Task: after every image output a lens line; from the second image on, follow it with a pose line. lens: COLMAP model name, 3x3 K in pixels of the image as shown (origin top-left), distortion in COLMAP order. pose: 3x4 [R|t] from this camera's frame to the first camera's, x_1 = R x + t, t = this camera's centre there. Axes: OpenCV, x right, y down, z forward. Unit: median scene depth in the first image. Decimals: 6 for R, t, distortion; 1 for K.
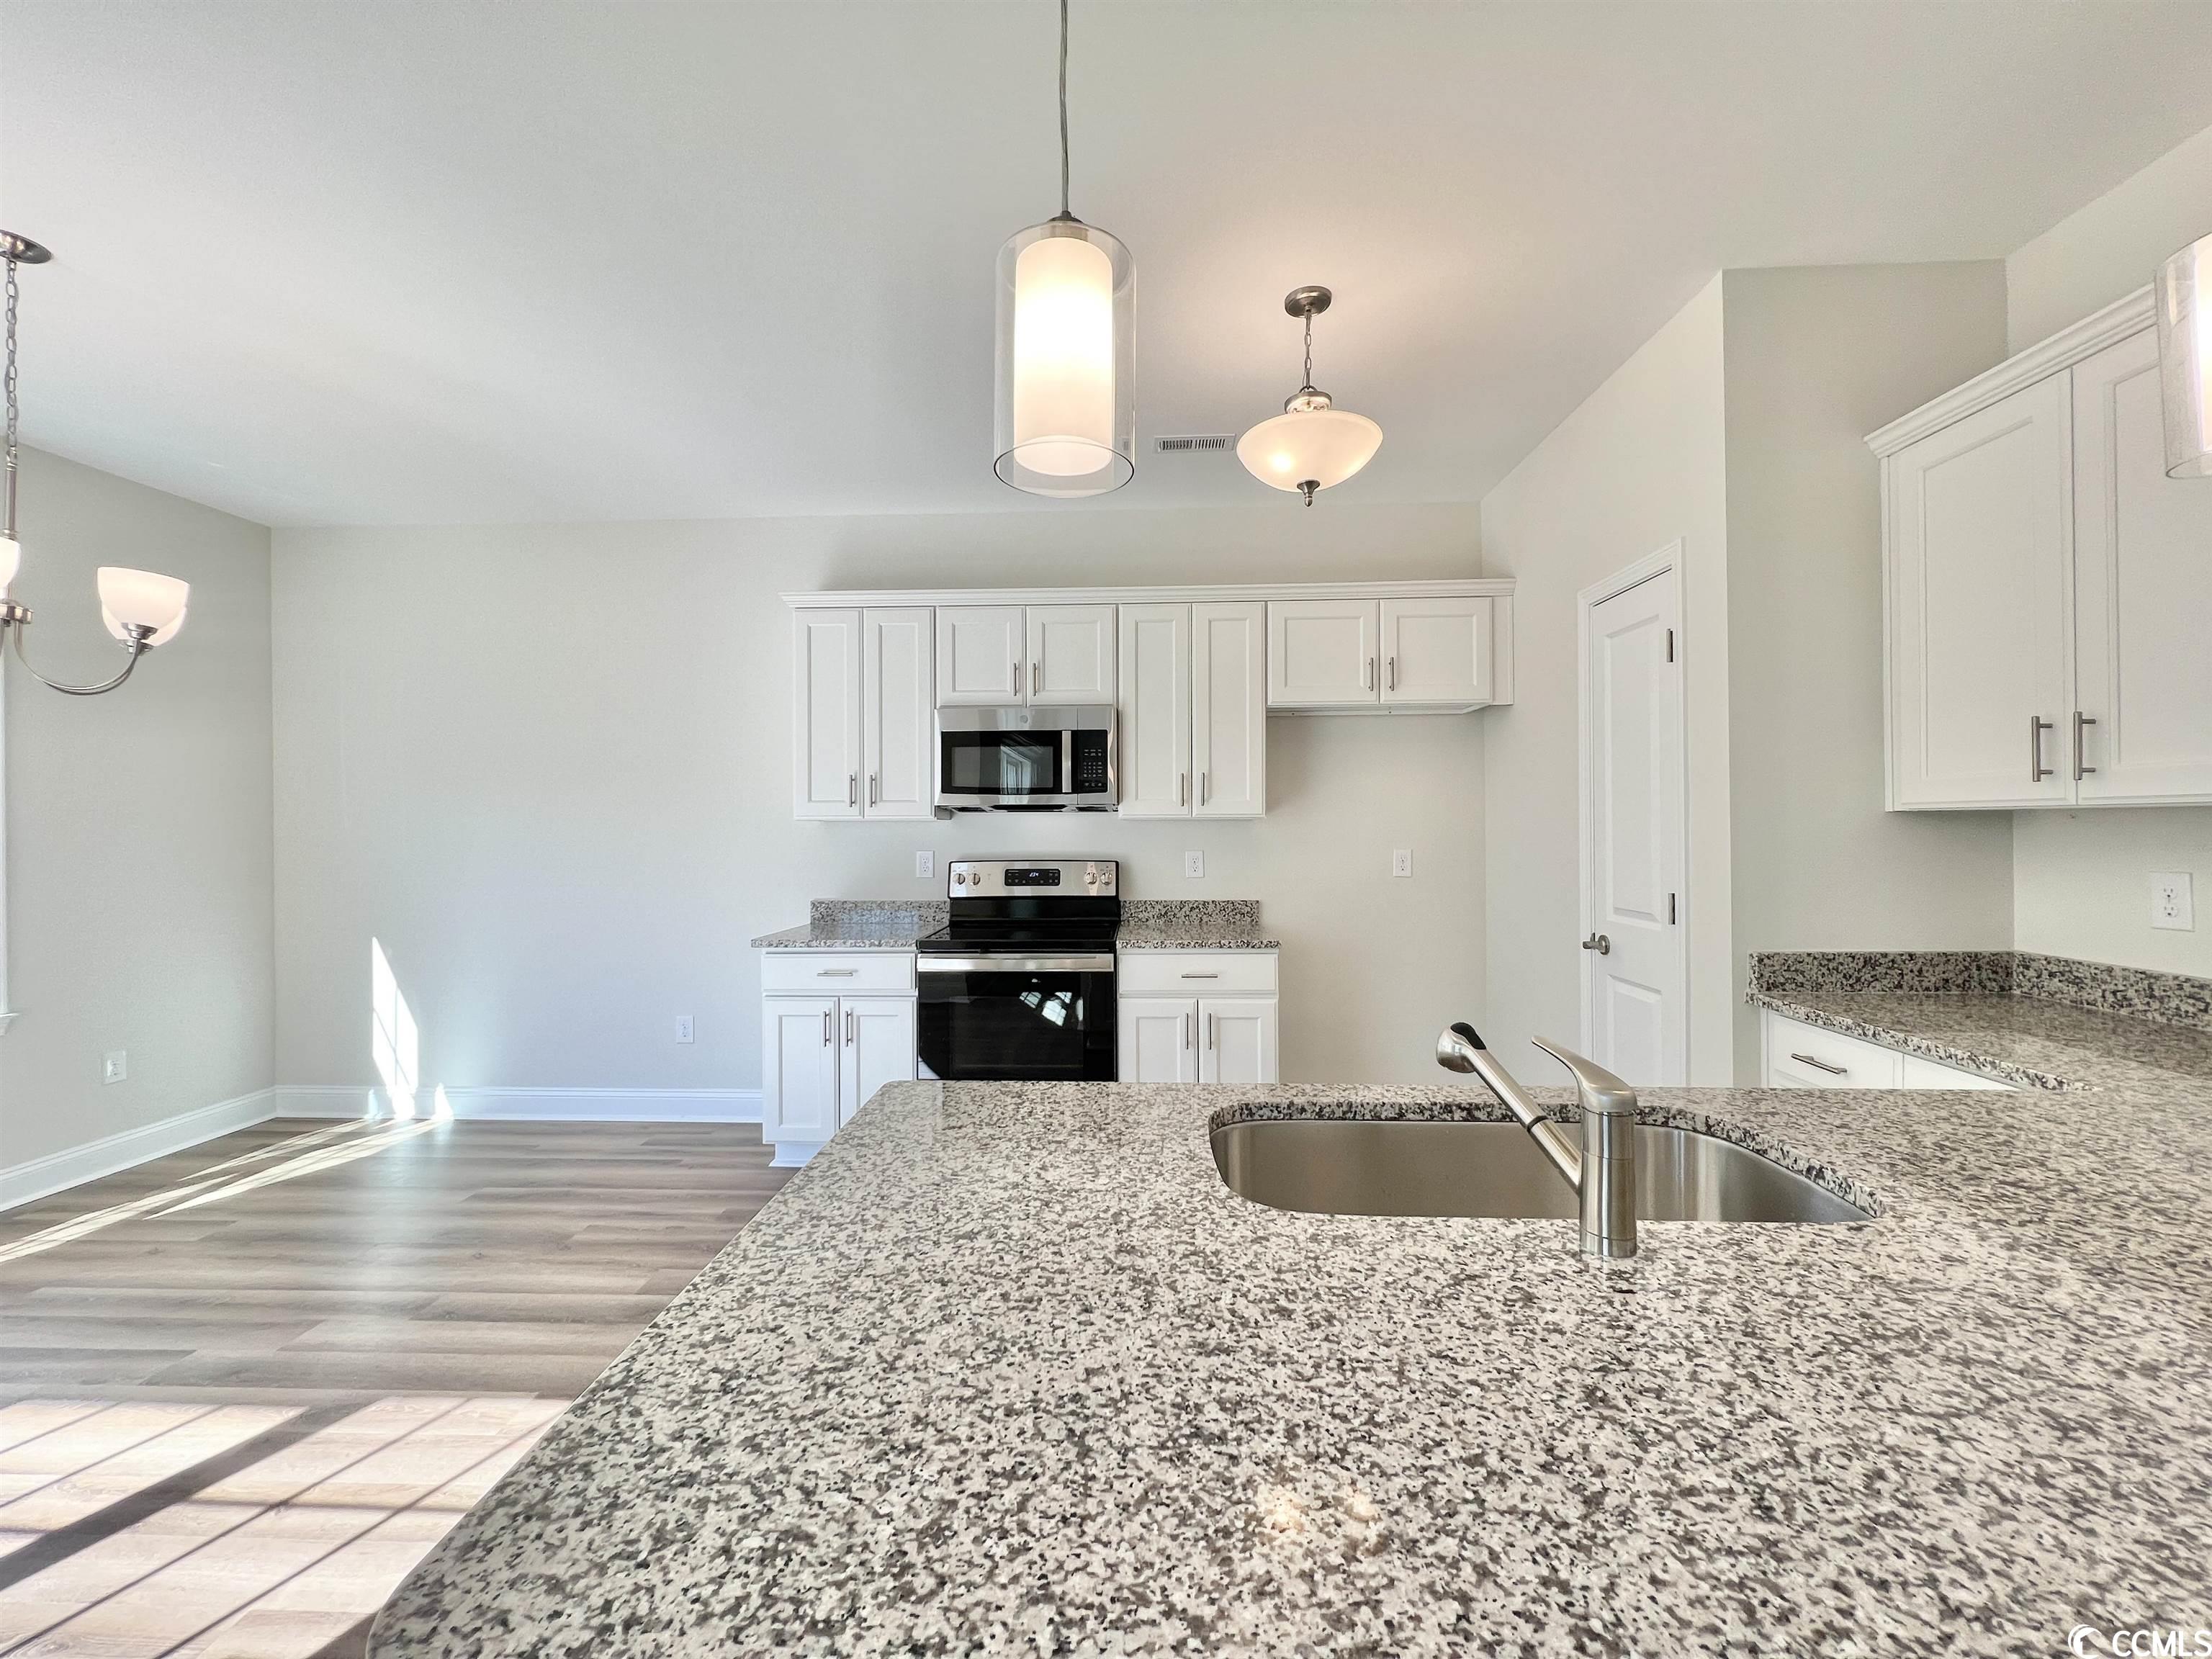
lens RADIAL K [[889.2, 0, 1105.1], [0, 889.2, 822.2], [0, 0, 1]] dist [0.001666, 0.000040]
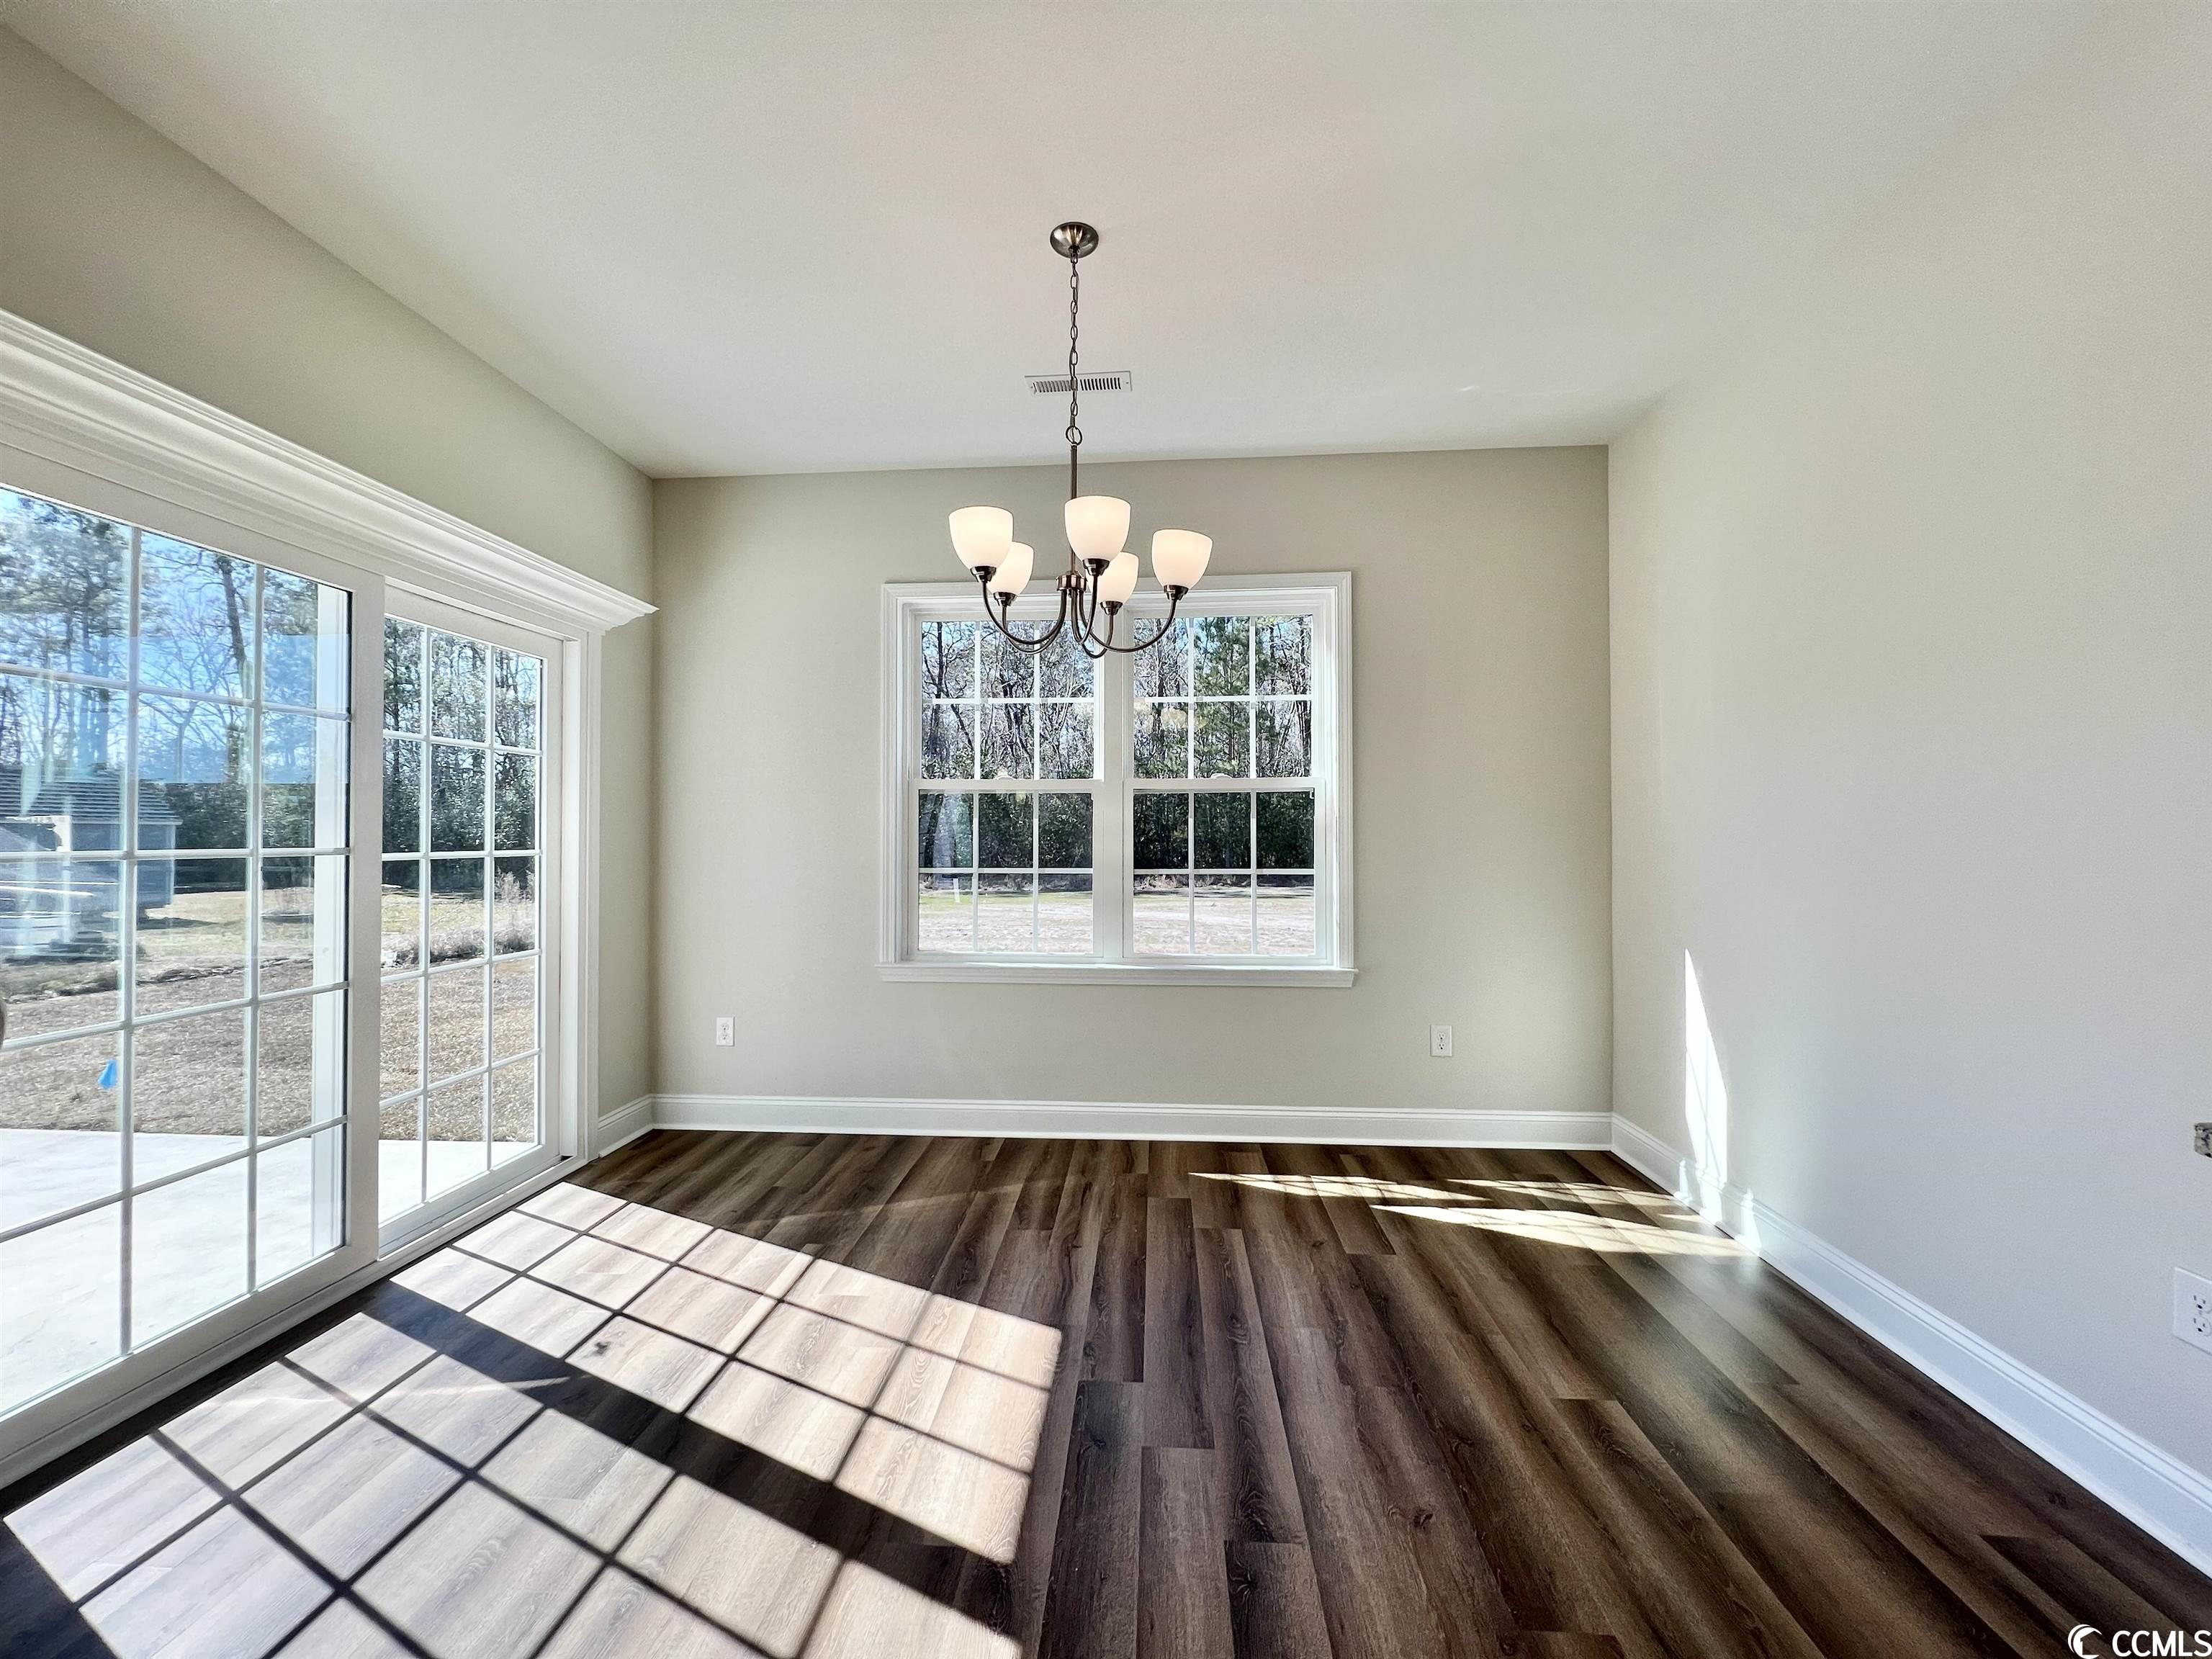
lens RADIAL K [[889.2, 0, 1105.1], [0, 889.2, 822.2], [0, 0, 1]] dist [0.001666, 0.000040]
pose [[-0.032402, -0.010200, -0.999423, -0.102350], [0.001169, 0.999947, -0.010243, 0.039938], [0.999474, -0.001500, -0.032389, 0.667418]]
